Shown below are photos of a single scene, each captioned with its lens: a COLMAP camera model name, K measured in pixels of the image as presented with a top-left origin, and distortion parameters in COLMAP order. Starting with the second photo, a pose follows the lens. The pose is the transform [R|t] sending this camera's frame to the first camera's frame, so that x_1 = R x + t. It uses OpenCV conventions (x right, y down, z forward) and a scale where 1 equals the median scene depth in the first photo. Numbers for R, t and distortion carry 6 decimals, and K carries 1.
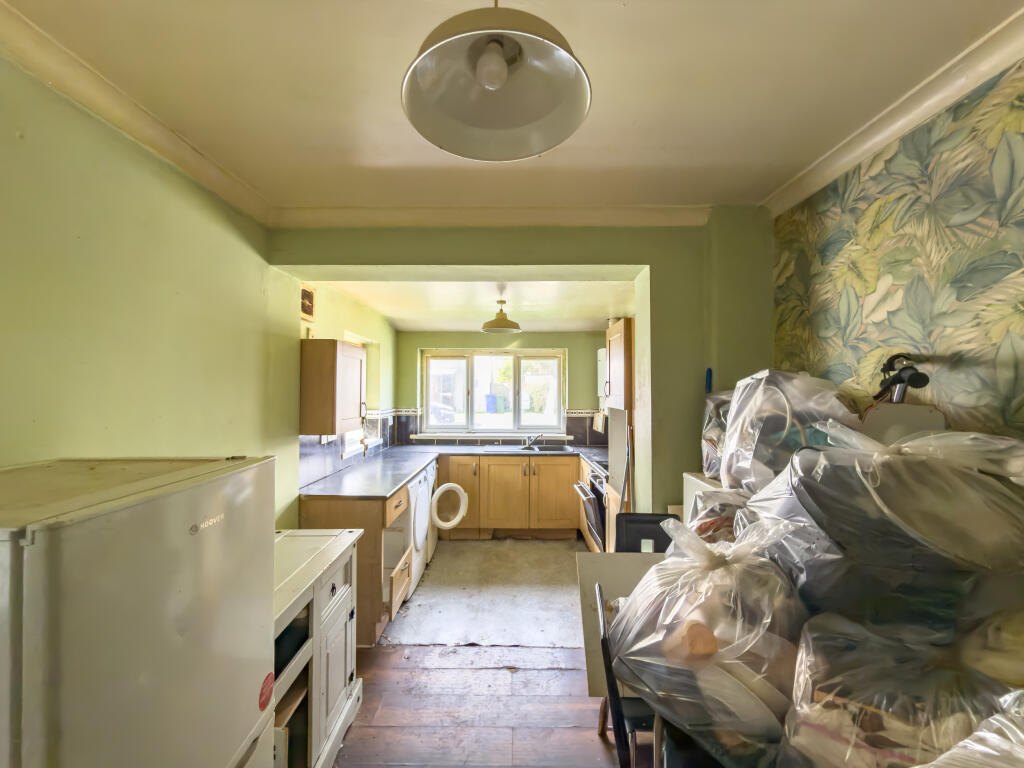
lens RADIAL K [[411.1, 0, 509.9], [0, 411.1, 383.6], [0, 0, 1]] dist [0.004240, -0.000571]
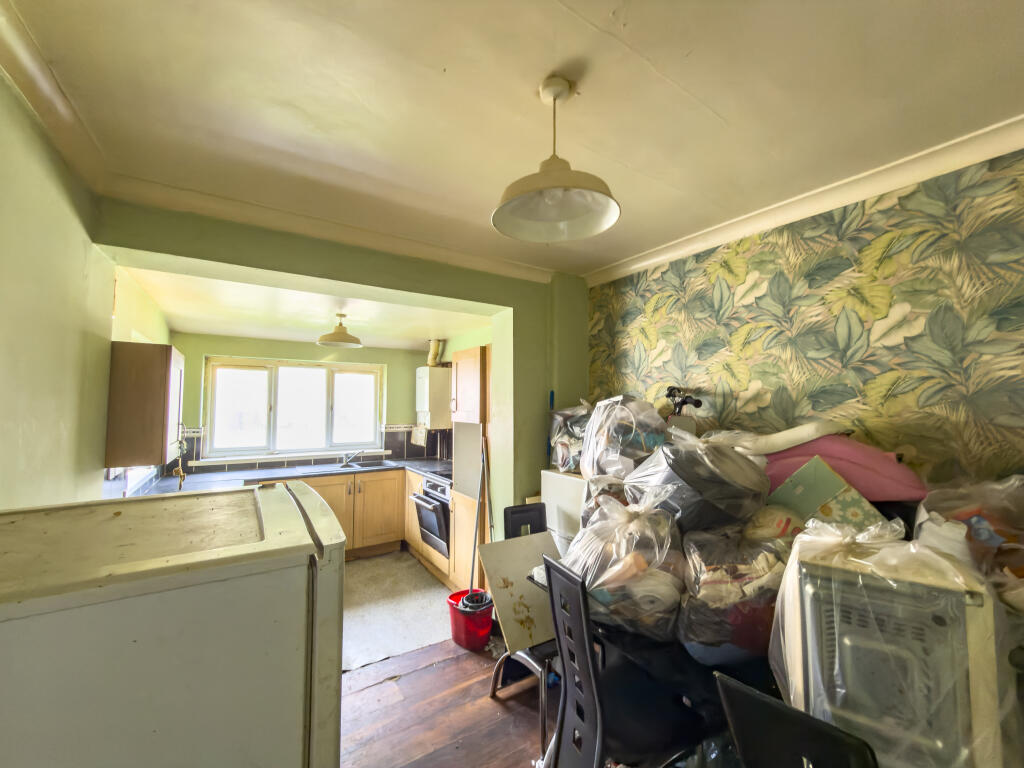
lens RADIAL K [[411.1, 0, 510.0], [0, 411.1, 383.5], [0, 0, 1]] dist [0.004240, -0.000571]
pose [[0.838686, 0.027867, 0.543901, -0.411071], [-0.010099, 0.999314, -0.035628, -0.013405], [-0.544521, 0.024388, 0.838393, -0.052902]]
